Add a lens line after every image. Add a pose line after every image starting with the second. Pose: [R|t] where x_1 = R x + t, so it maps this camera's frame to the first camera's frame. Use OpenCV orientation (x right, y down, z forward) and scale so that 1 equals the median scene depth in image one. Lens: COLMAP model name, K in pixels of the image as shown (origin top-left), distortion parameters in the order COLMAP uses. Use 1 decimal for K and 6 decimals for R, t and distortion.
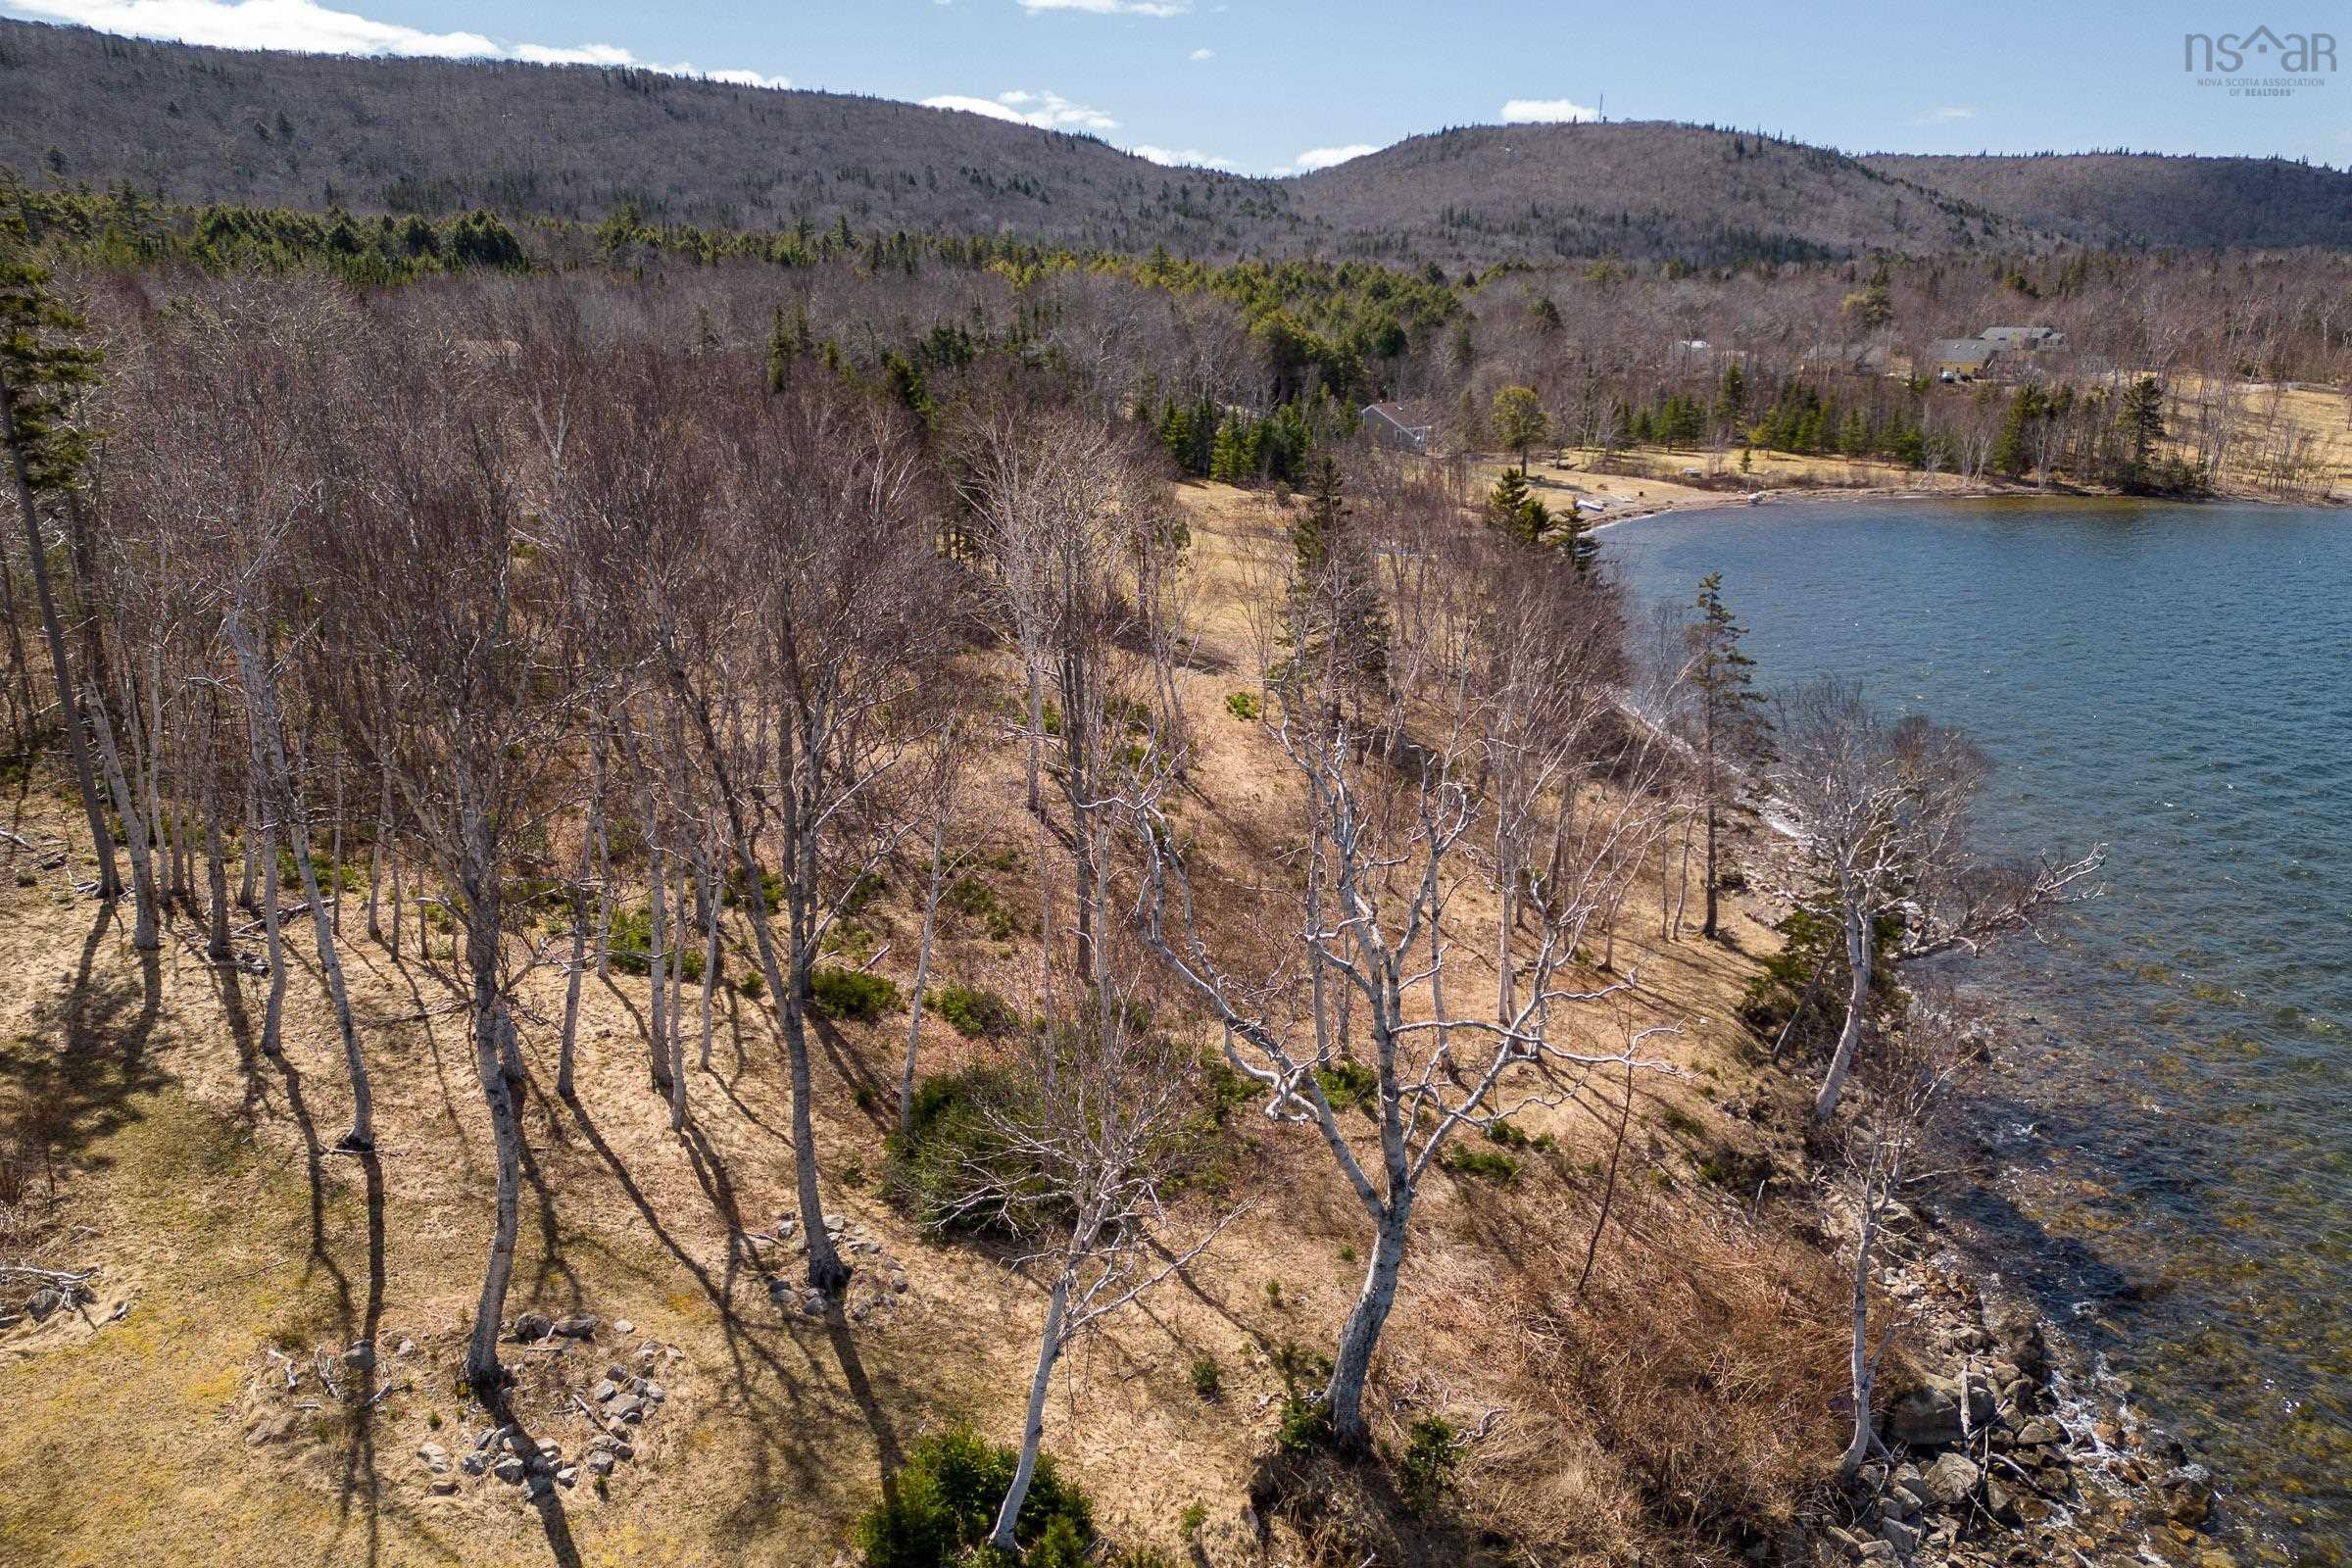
lens RADIAL K [[1644.3, 0, 1171.8], [0, 1644.3, 760.8], [0, 0, 1]] dist [0.077738, -0.072470]
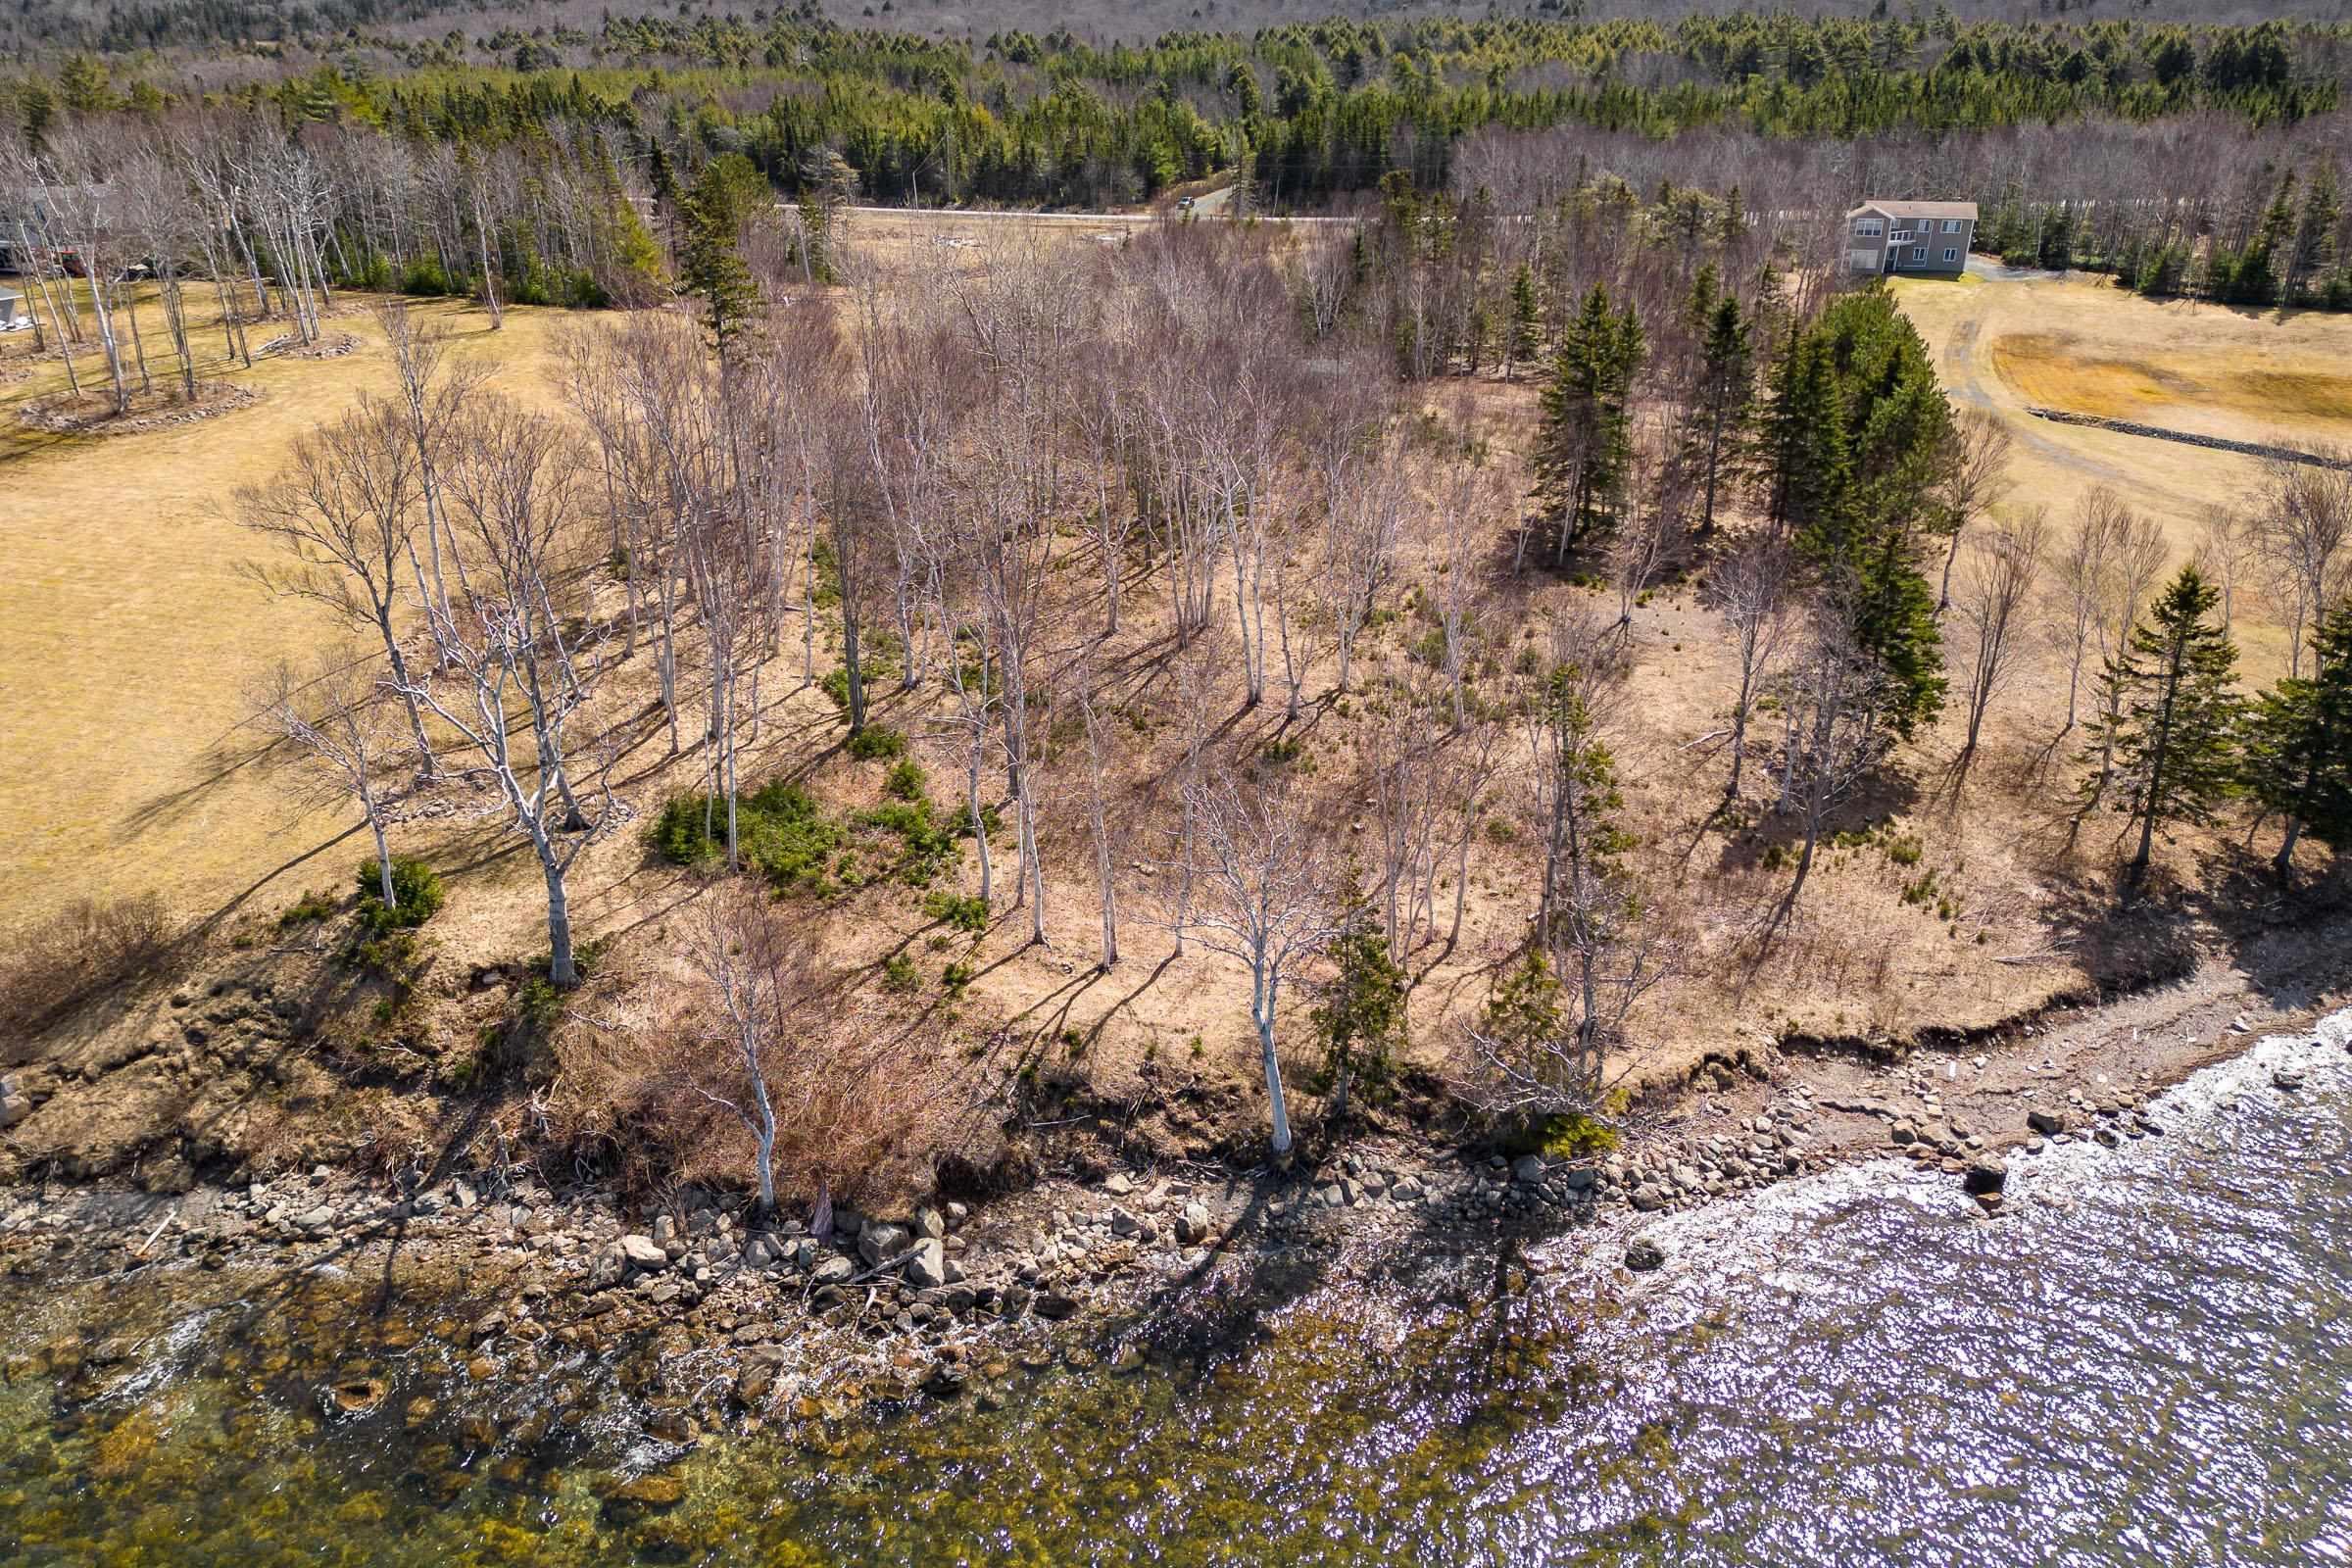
lens RADIAL K [[1644.3, 0, 1170.0], [0, 1644.3, 766.9], [0, 0, 1]] dist [0.077738, -0.072470]
pose [[0.492150, 0.326803, -0.806838, 0.169974], [-0.230424, 0.942703, 0.241281, -0.039424], [0.839460, 0.067169, 0.539254, 0.049371]]
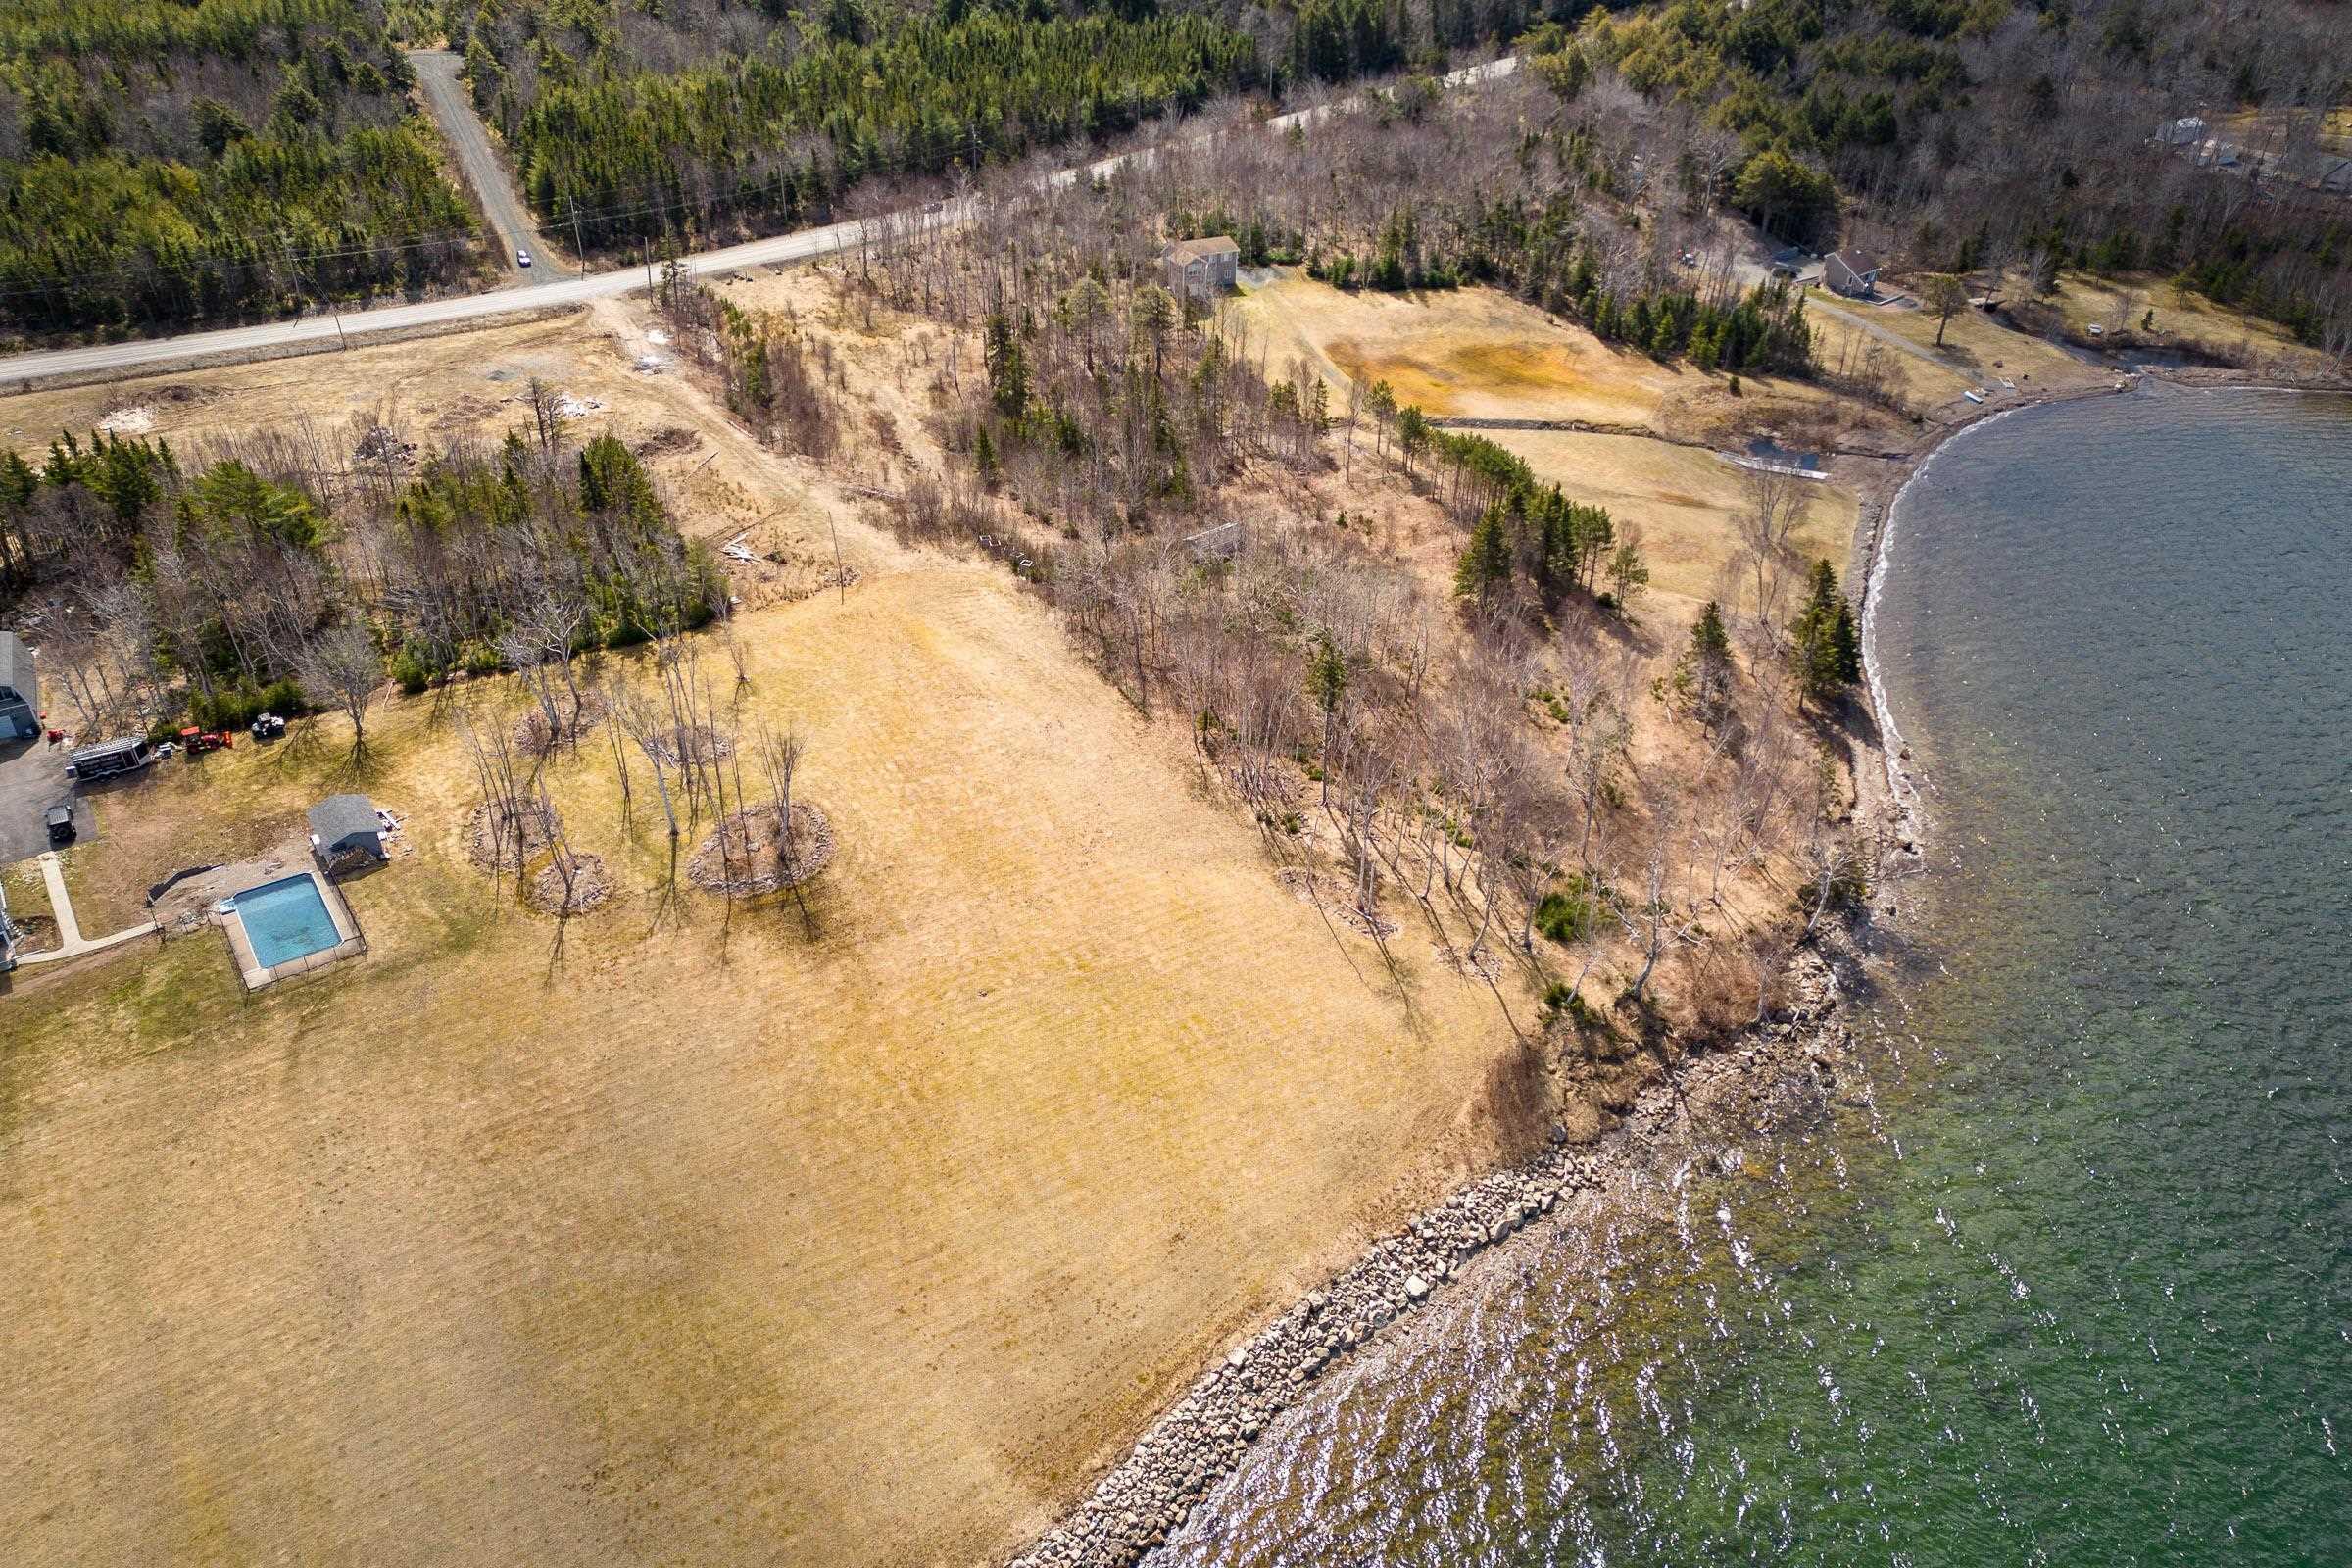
lens RADIAL K [[1644.3, 0, 1166.1], [0, 1644.3, 768.7], [0, 0, 1]] dist [0.077738, -0.072470]
pose [[0.963224, 0.146974, -0.224941, -0.020902], [-0.074497, 0.950401, 0.301975, -0.144939], [0.258167, -0.274112, 0.926398, -0.334526]]
